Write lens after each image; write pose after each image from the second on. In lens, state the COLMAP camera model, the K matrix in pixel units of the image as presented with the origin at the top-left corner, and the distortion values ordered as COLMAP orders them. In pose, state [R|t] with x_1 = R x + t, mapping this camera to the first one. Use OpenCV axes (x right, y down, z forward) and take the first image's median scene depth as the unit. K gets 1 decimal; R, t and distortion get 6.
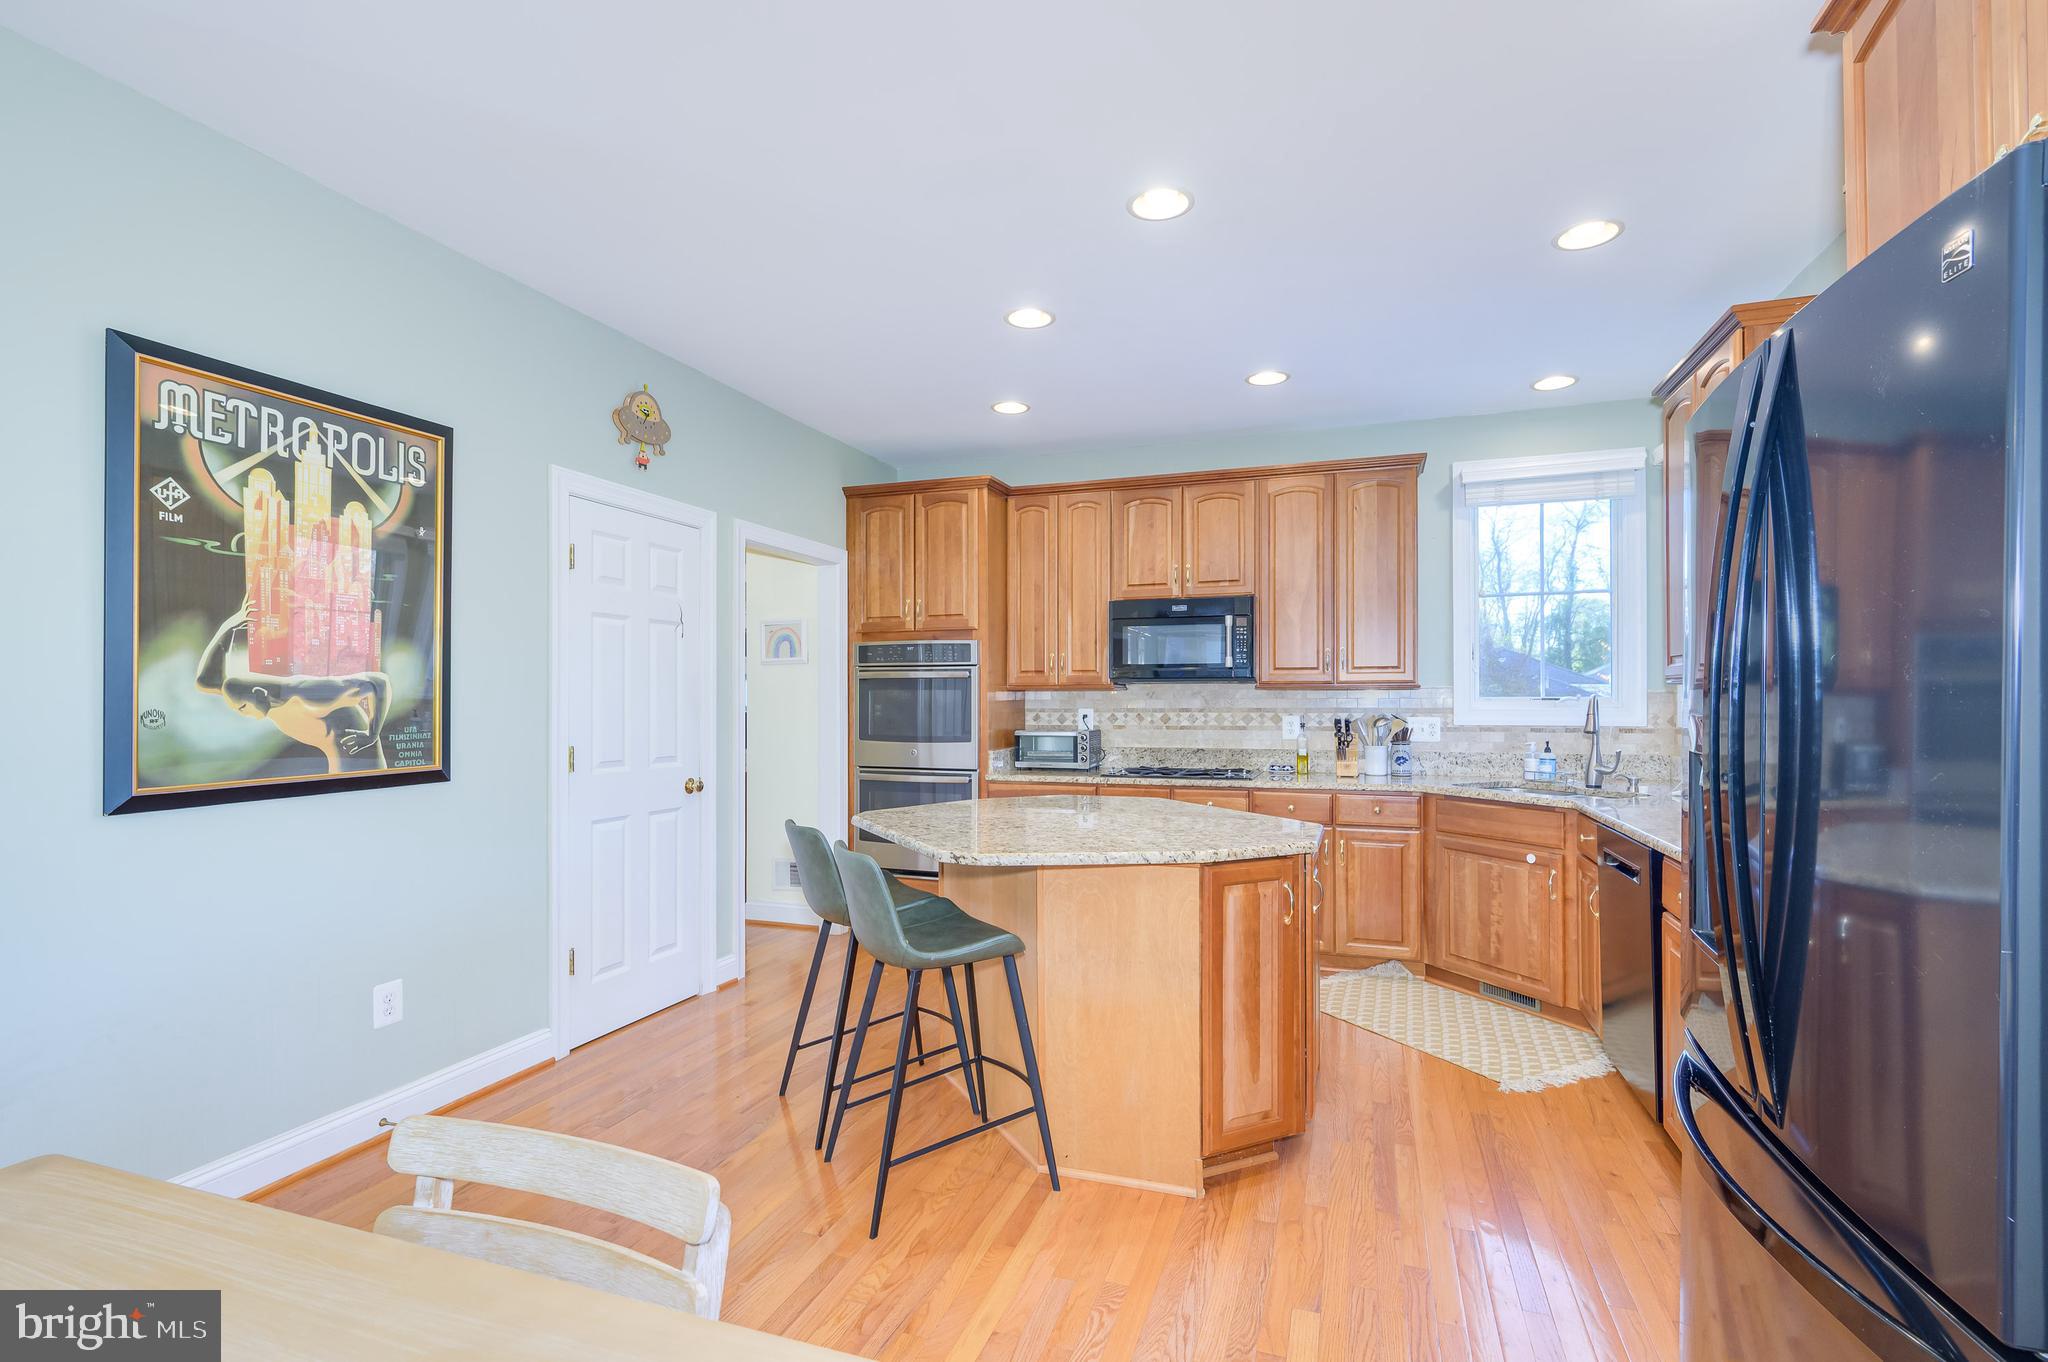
lens RADIAL K [[847.5, 0, 1023.3], [0, 847.5, 697.4], [0, 0, 1]] dist [-0.000060, 0.000253]
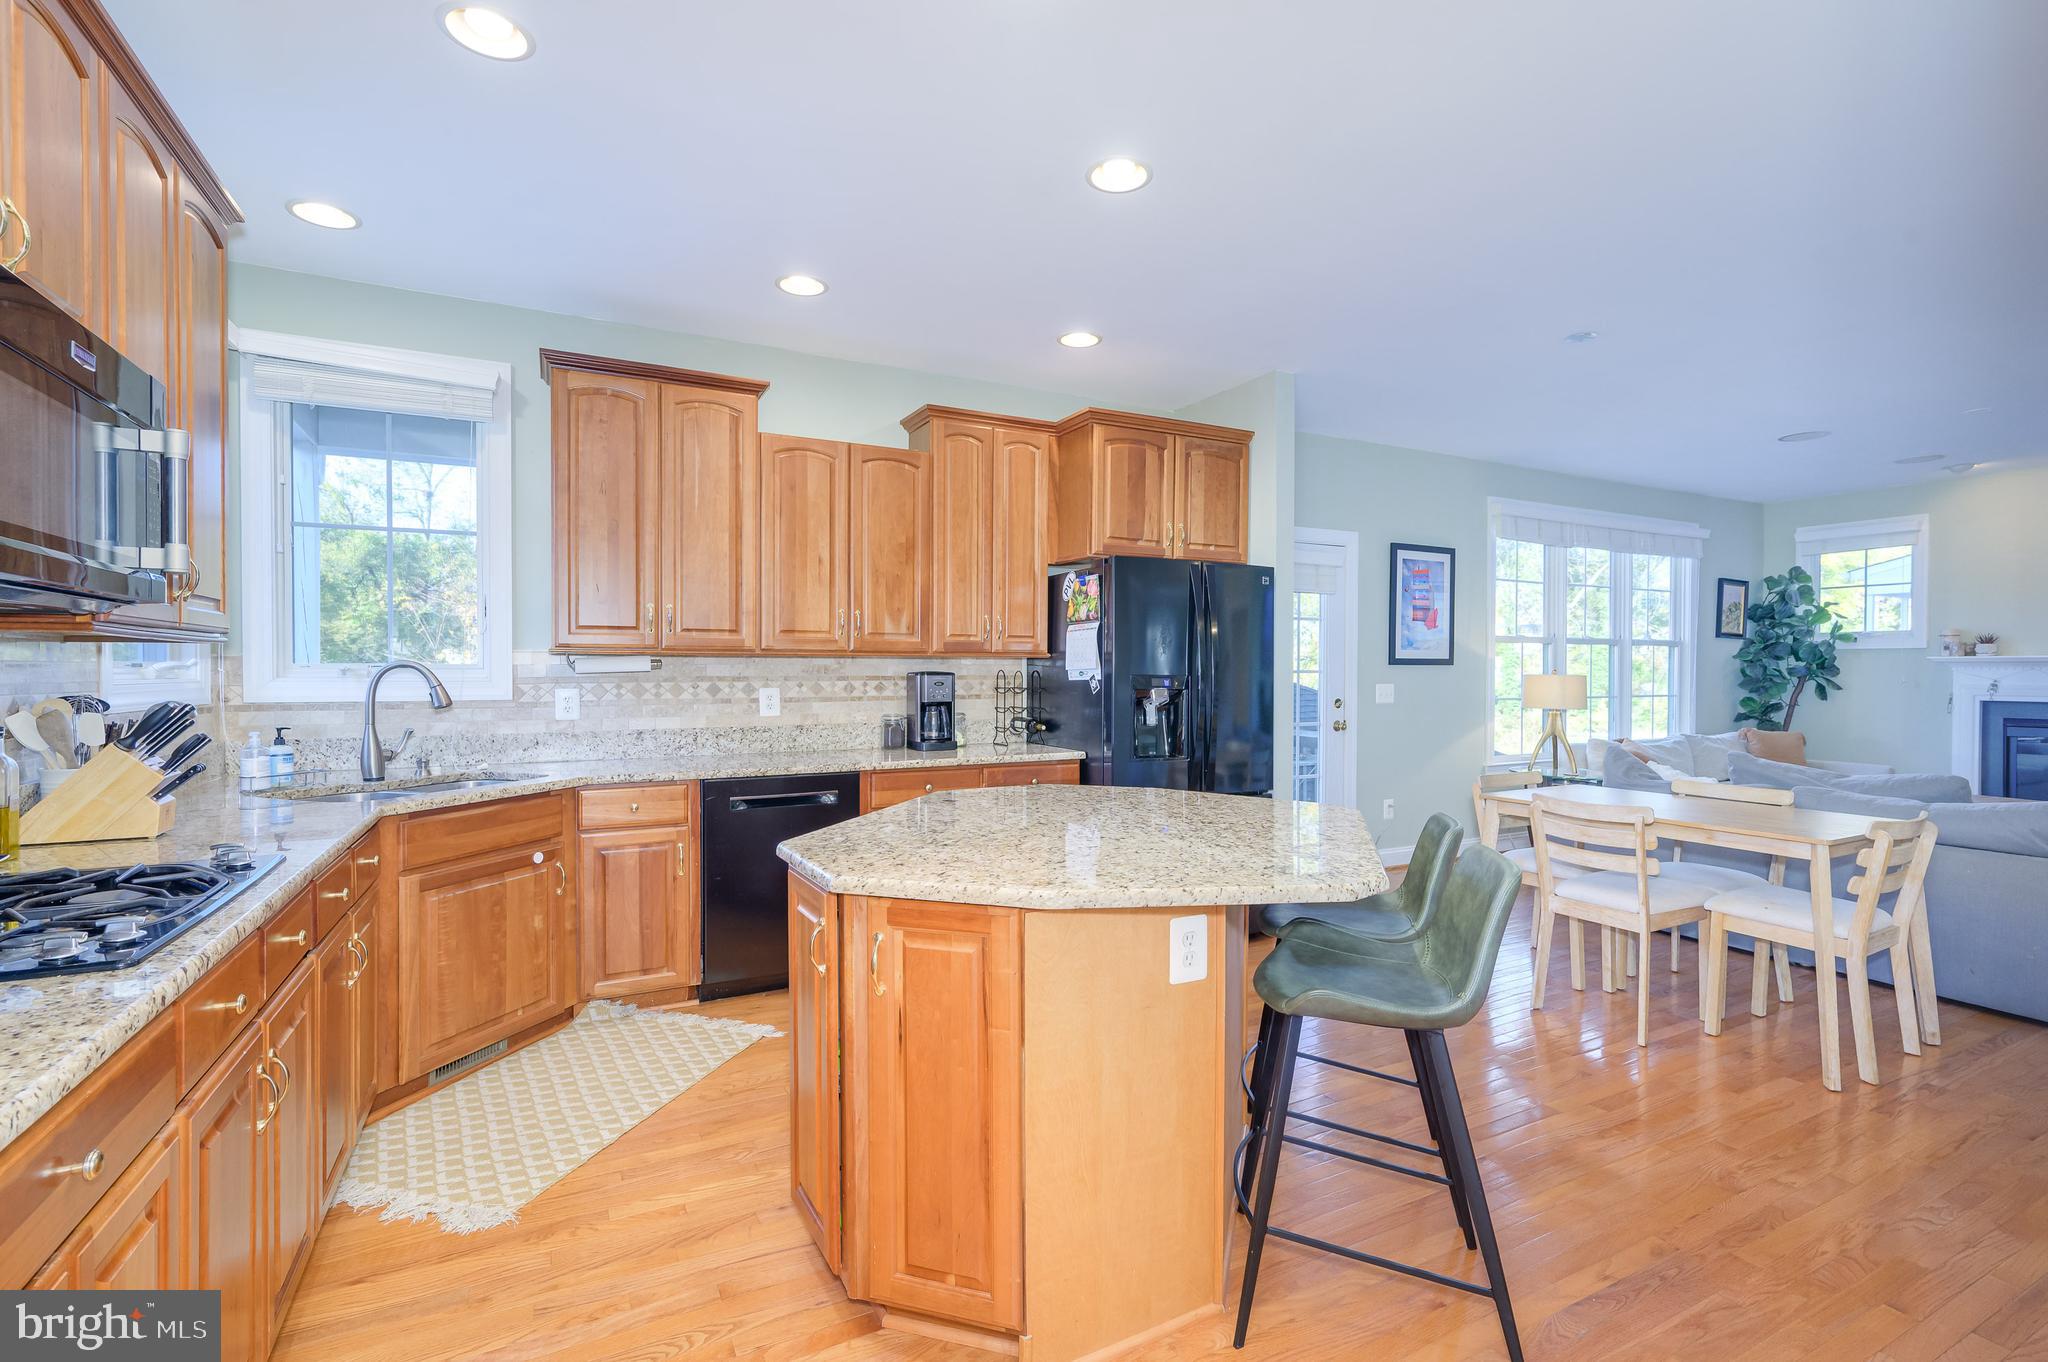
lens RADIAL K [[969.1, 0, 988.4], [0, 969.1, 673.7], [0, 0, 1]] dist [0.001241, -0.000051]
pose [[-0.709889, -0.003709, 0.704304, -0.302618], [-0.004274, 0.999990, 0.000959, 0.004948], [-0.704301, -0.002330, -0.709898, 1.070179]]
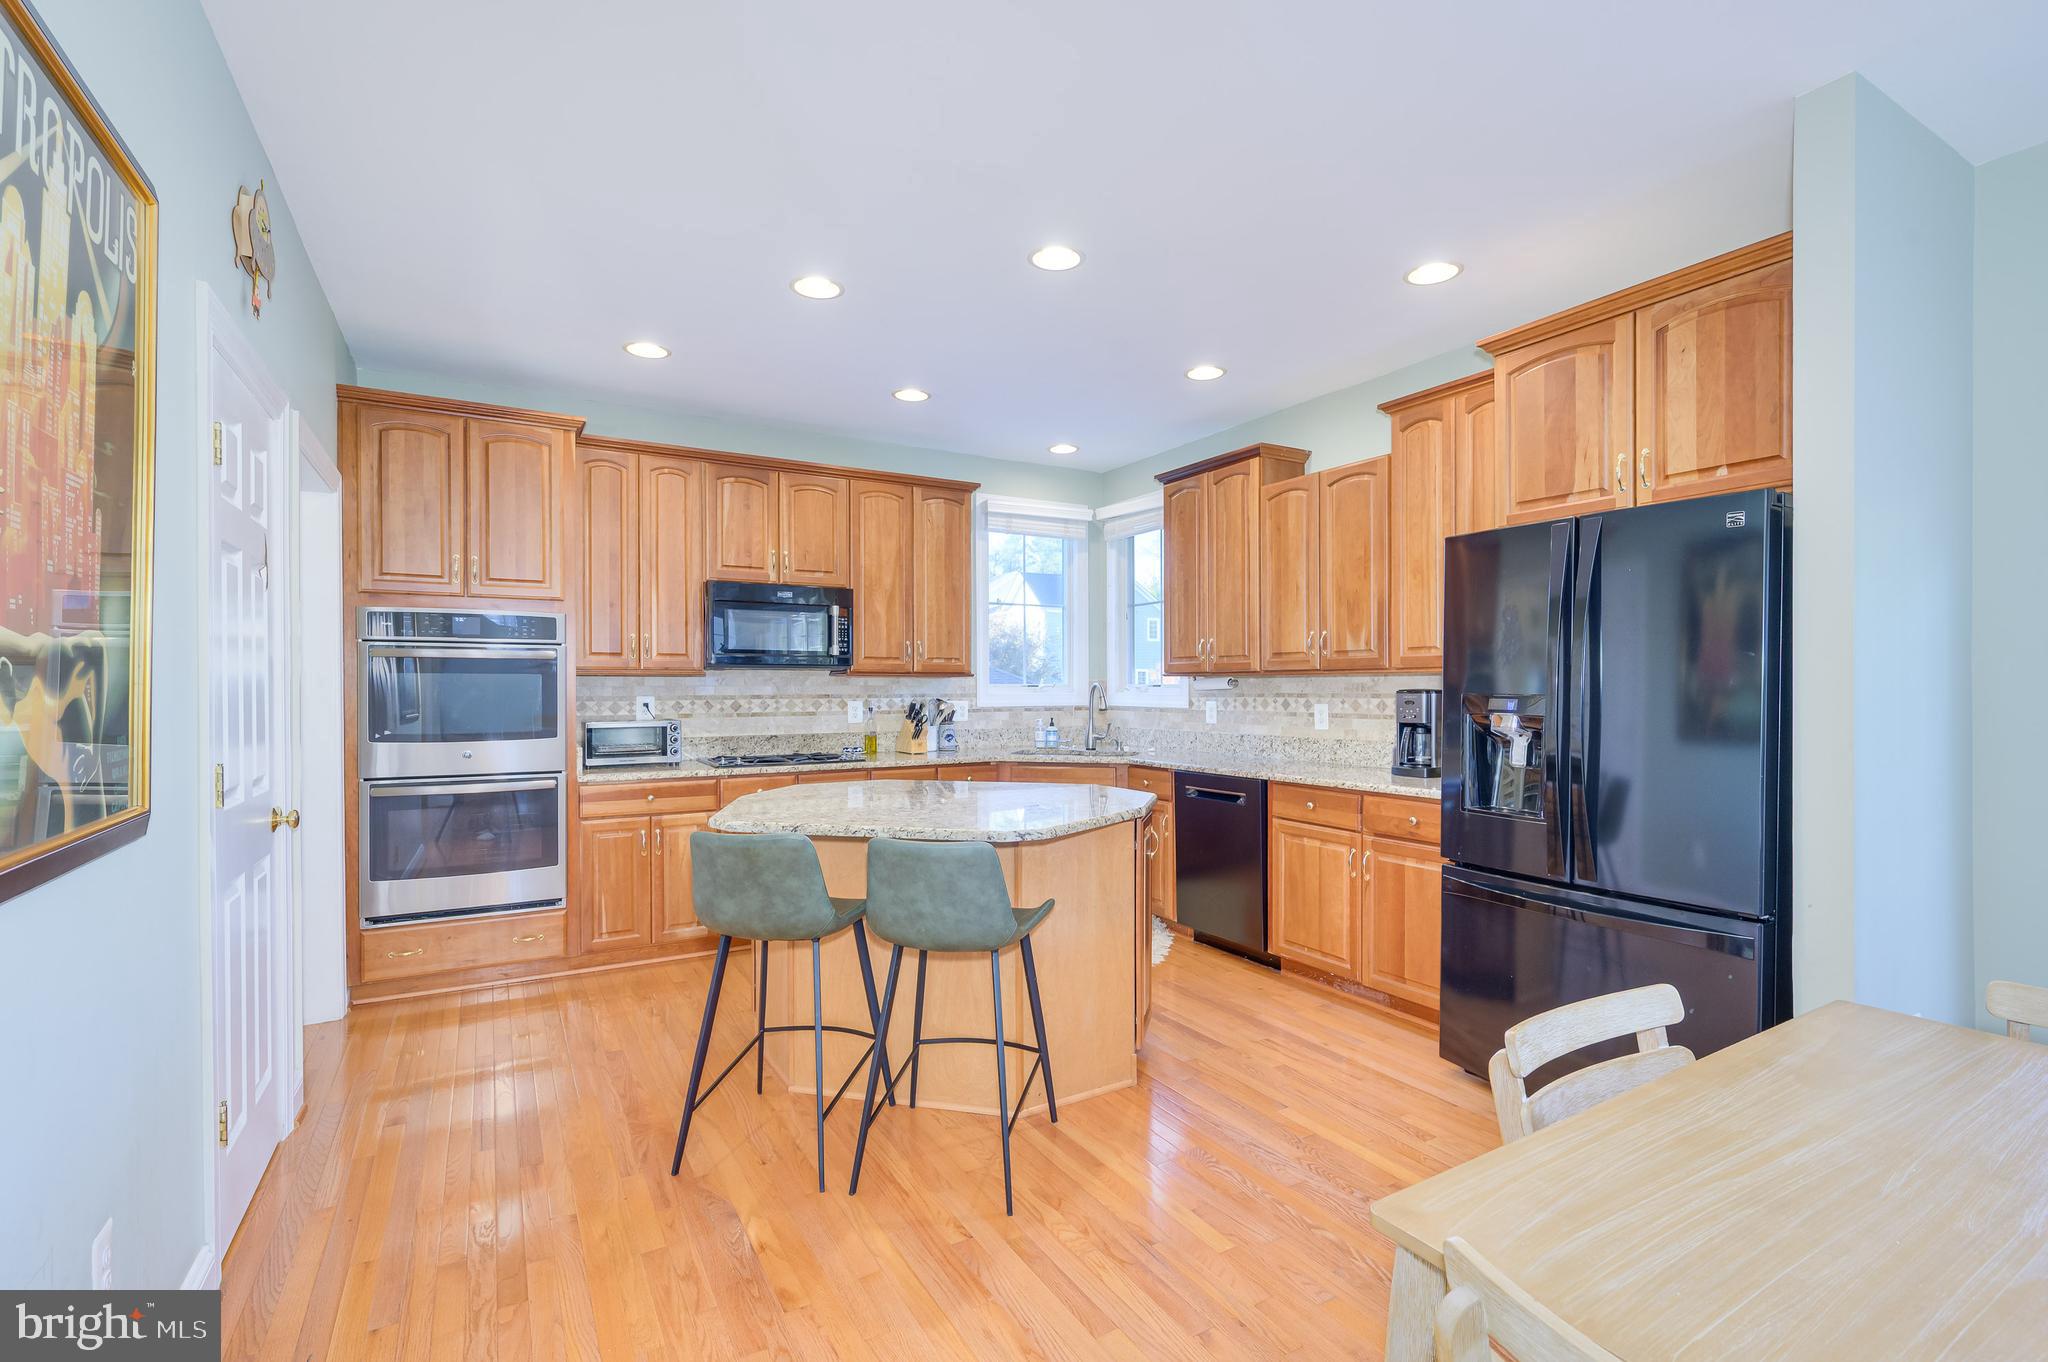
lens RADIAL K [[879.7, 0, 947.3], [0, 879.7, 691.1], [0, 0, 1]] dist [0.001453, 0.001030]
pose [[0.695565, -0.003662, 0.718454, -0.451489], [-0.001986, 0.999973, 0.007020, 0.000864], [-0.718460, -0.006310, 0.695539, 0.148048]]
